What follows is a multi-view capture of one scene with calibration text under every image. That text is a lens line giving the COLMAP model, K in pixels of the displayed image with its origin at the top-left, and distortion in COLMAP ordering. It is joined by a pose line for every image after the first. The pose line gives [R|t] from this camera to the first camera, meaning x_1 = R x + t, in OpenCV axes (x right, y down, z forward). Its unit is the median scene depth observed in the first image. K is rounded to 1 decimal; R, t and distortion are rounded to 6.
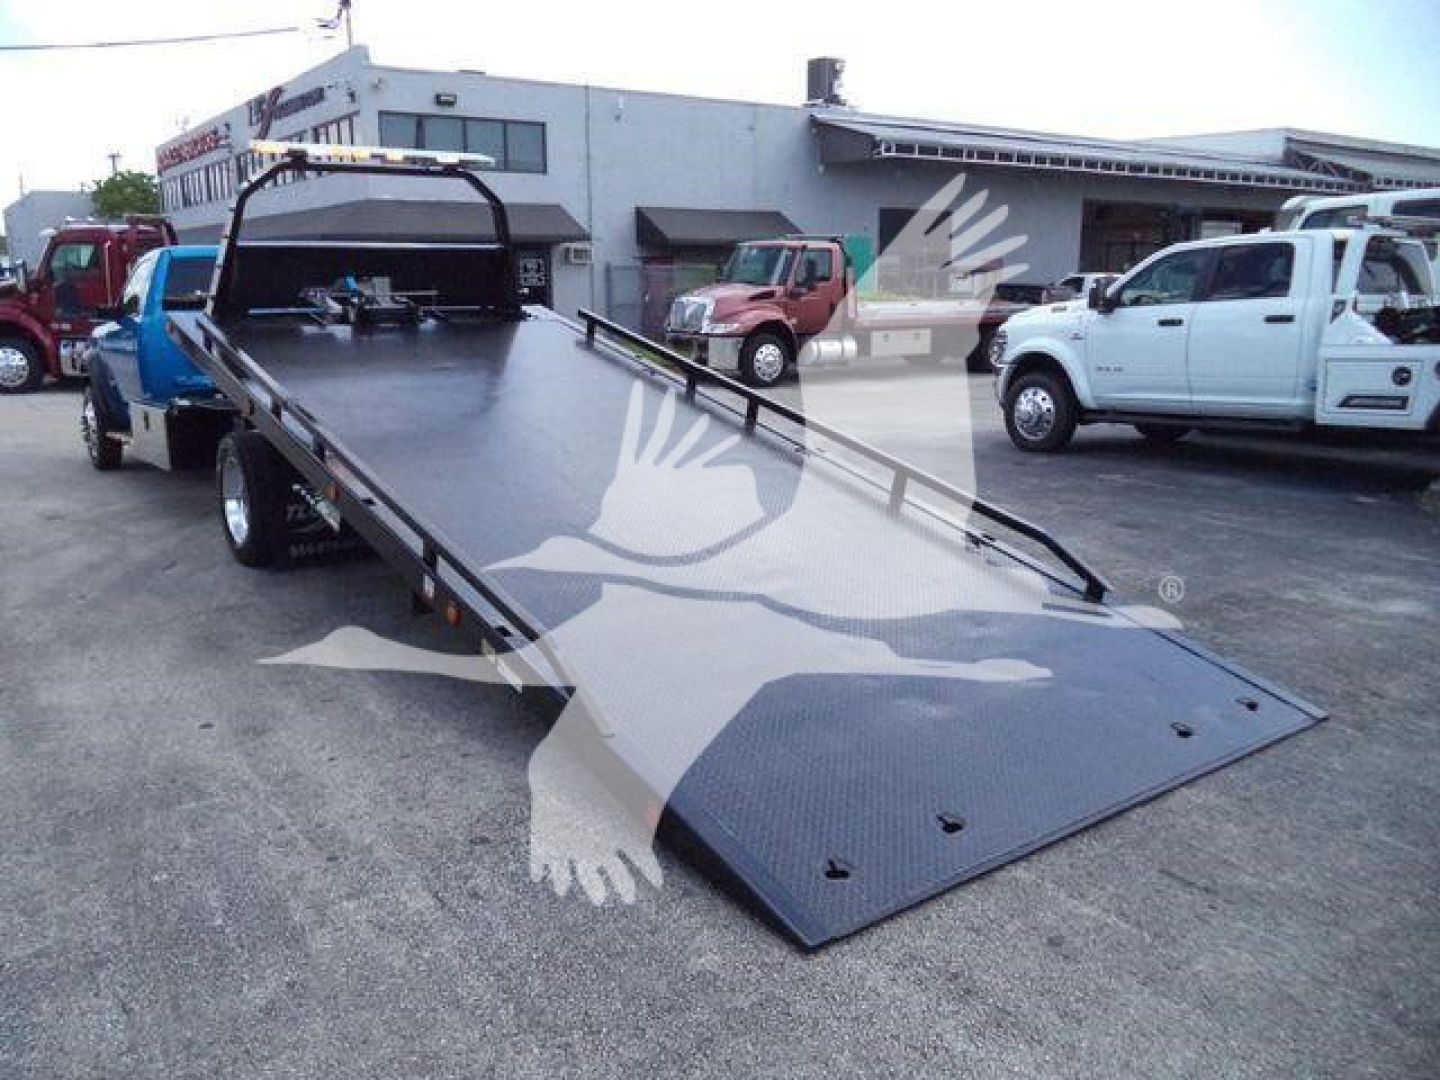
lens RADIAL K [[1139.9, 0, 736.9], [0, 1139.9, 540.8], [0, 0, 1]] dist [0.000083, -0.049448]
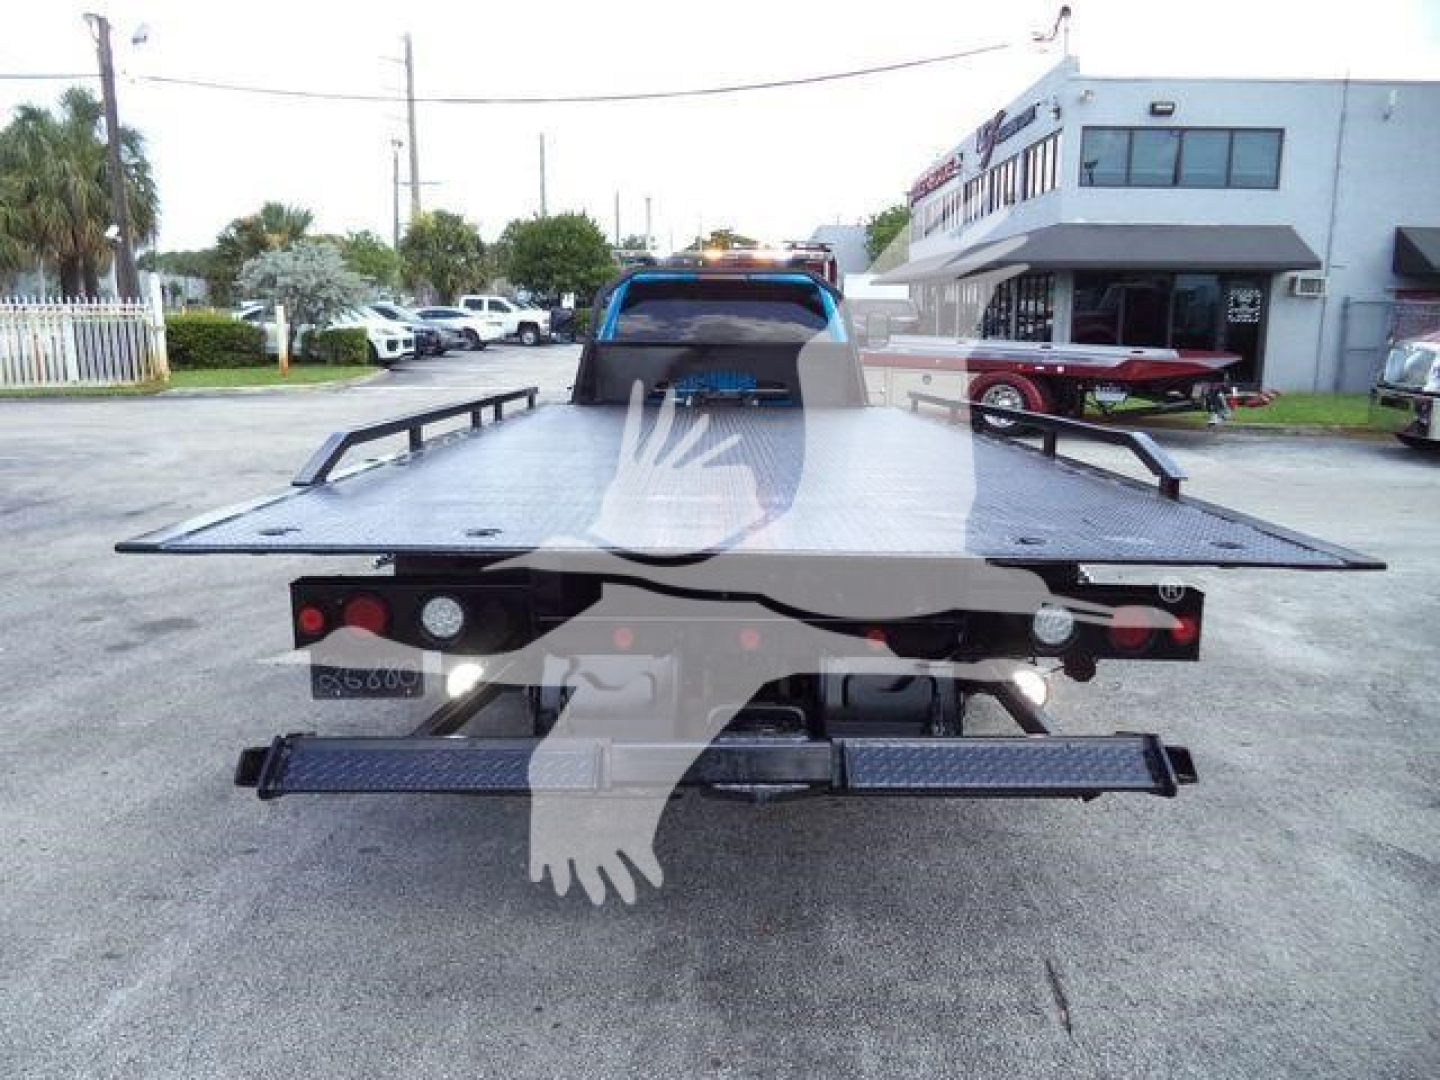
lens RADIAL K [[1166.5, 0, 756.8], [0, 1166.5, 542.6], [0, 0, 1]] dist [-0.015870, -0.010418]
pose [[0.808636, 0.128740, -0.574051, 0.046589], [-0.146352, 0.989109, 0.015664, -0.026163], [0.569815, 0.071347, 0.818670, 0.114971]]
